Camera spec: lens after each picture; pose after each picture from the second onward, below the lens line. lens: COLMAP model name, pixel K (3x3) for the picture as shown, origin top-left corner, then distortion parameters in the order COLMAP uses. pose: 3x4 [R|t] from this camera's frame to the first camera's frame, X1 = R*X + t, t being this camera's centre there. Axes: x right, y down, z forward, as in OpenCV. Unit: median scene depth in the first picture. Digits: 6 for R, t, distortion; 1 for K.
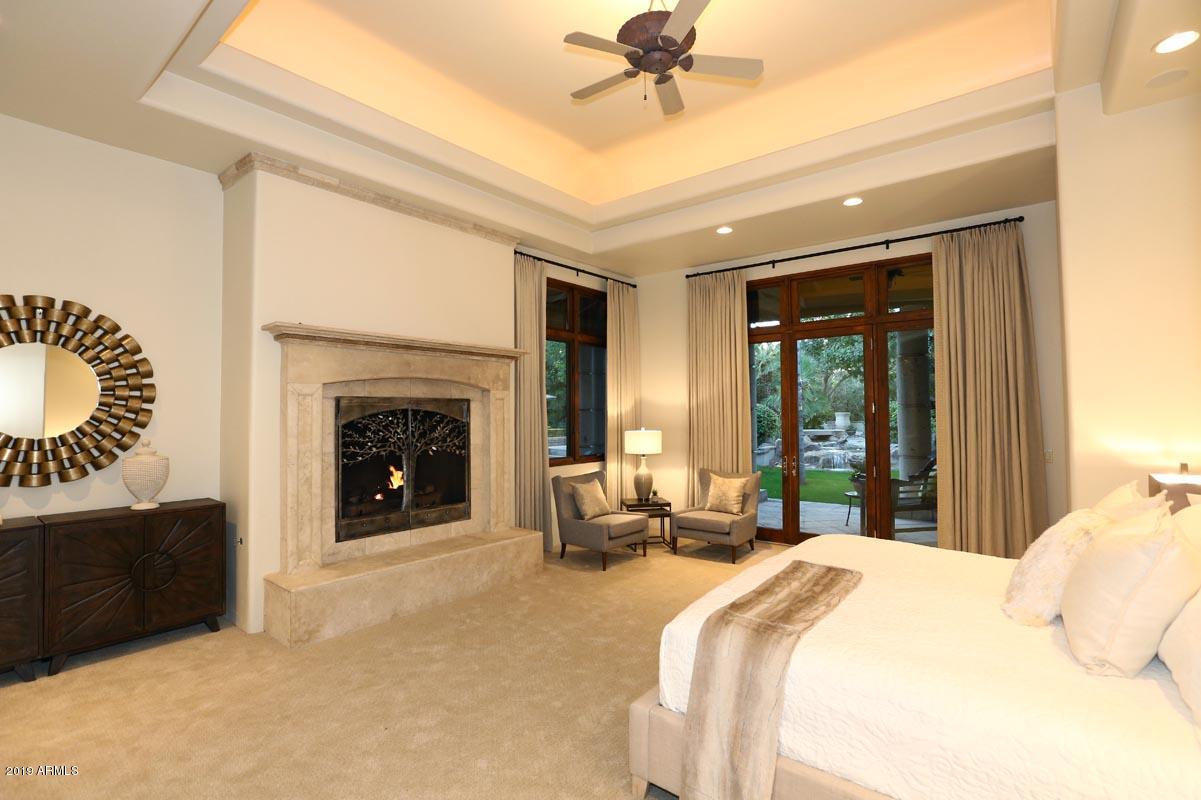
lens RADIAL K [[553.3, 0, 596.3], [0, 553.3, 401.0], [0, 0, 1]] dist [-0.058418, 0.022208]
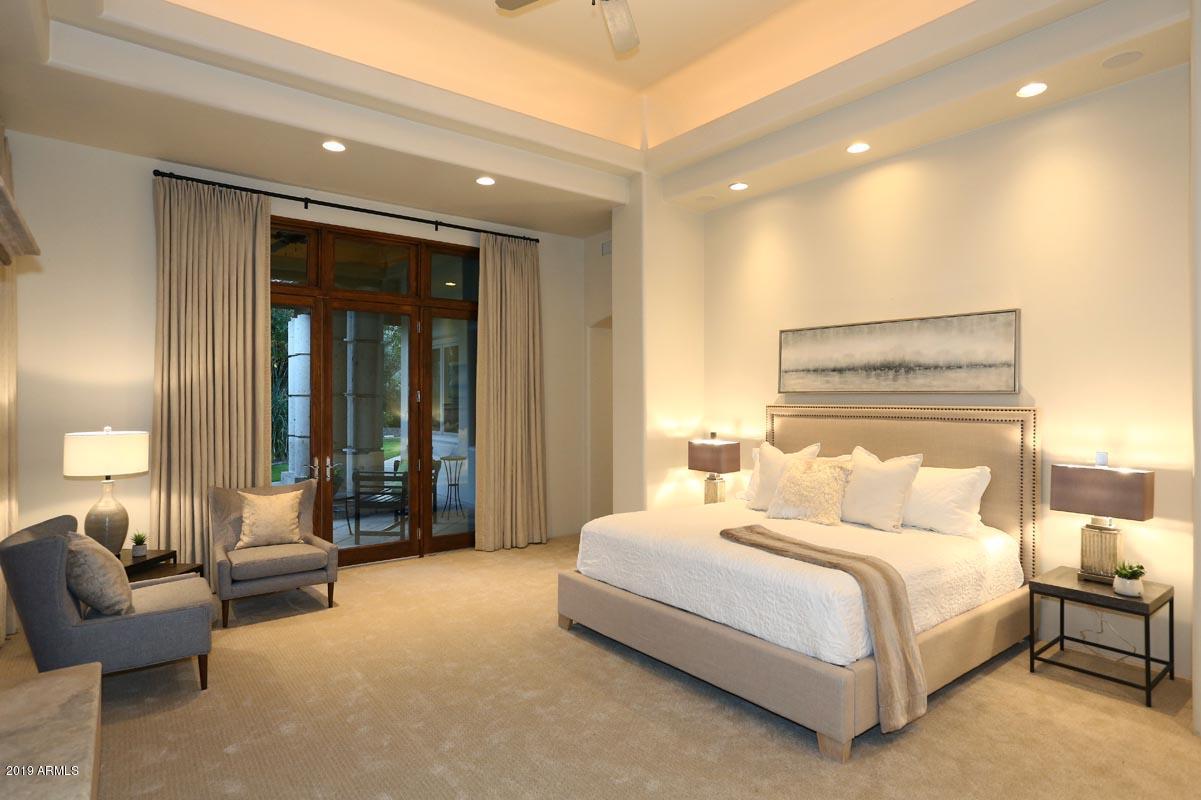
lens RADIAL K [[627.9, 0, 600.5], [0, 627.9, 400.0], [0, 0, 1]] dist [-0.028442, 0.000335]
pose [[0.235350, 0.008375, 0.971875, -0.418684], [-0.023238, 0.999726, -0.002987, 0.013622], [-0.971633, -0.021881, 0.235480, 0.411646]]
